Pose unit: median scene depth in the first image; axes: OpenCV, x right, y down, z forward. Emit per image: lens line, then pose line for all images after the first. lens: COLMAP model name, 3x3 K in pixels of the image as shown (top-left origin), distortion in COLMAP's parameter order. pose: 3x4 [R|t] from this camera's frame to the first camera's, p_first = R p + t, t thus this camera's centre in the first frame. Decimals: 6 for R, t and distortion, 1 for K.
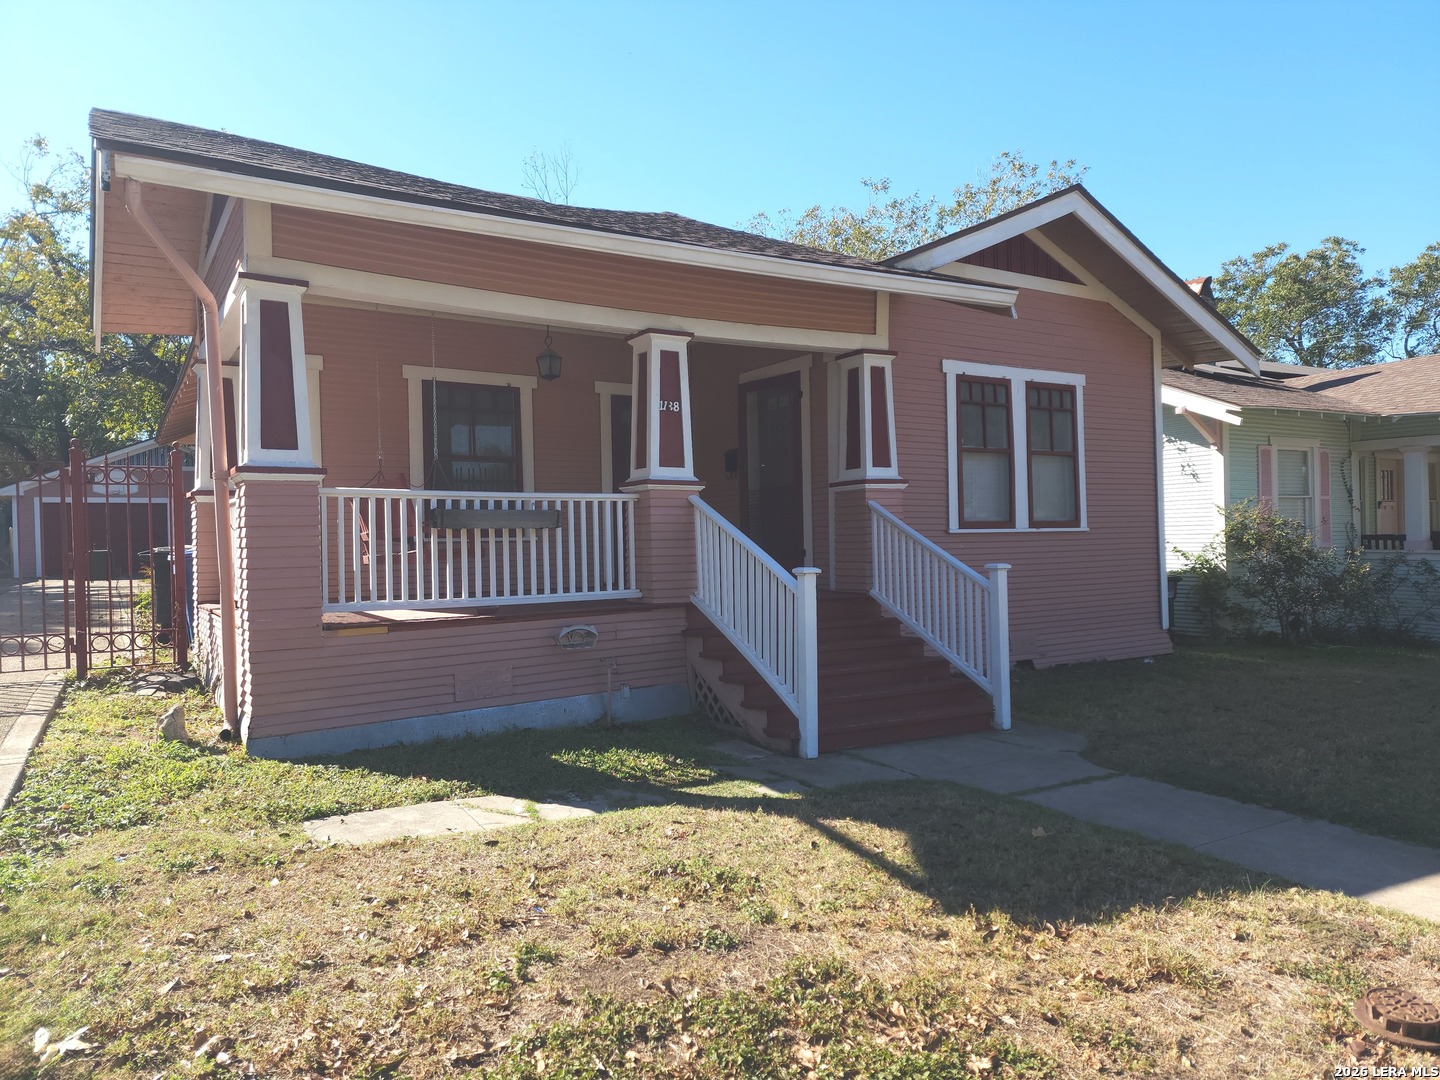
lens RADIAL K [[967.8, 0, 719.7], [0, 967.8, 539.8], [0, 0, 1]] dist [0.026339, -0.006392]
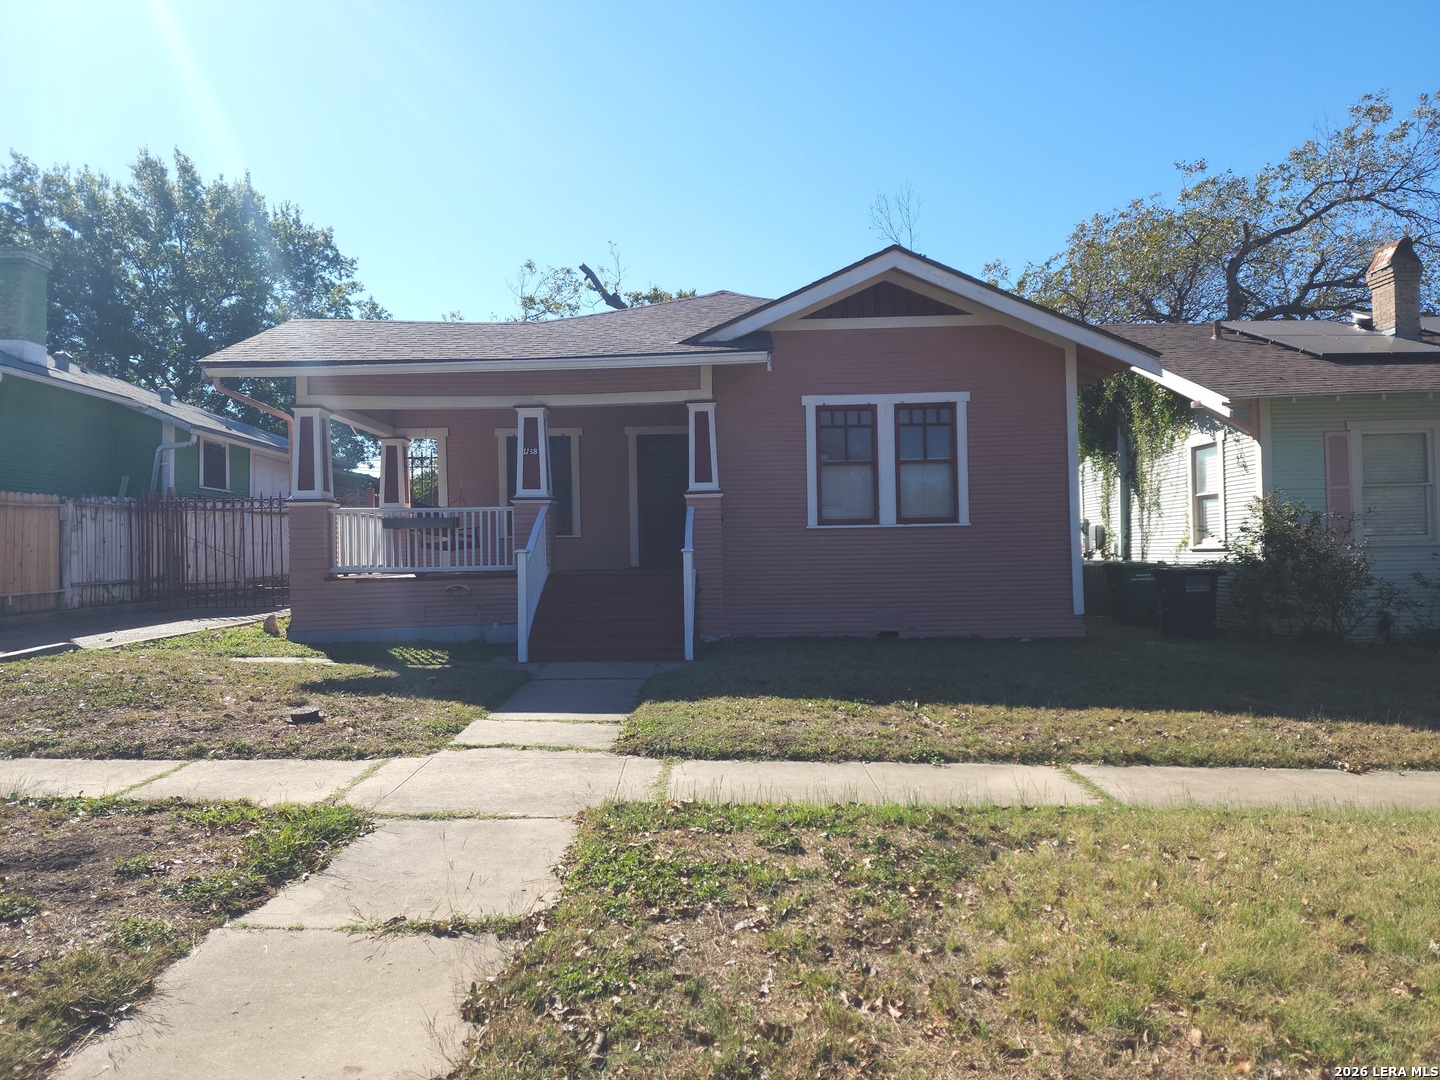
lens RADIAL K [[967.8, 0, 720.1], [0, 967.8, 544.3], [0, 0, 1]] dist [0.026339, -0.006392]
pose [[0.851429, -0.005978, -0.524436, 0.792603], [0.004653, 0.999982, -0.003845, 0.017787], [0.524450, 0.000834, 0.851441, -0.158521]]
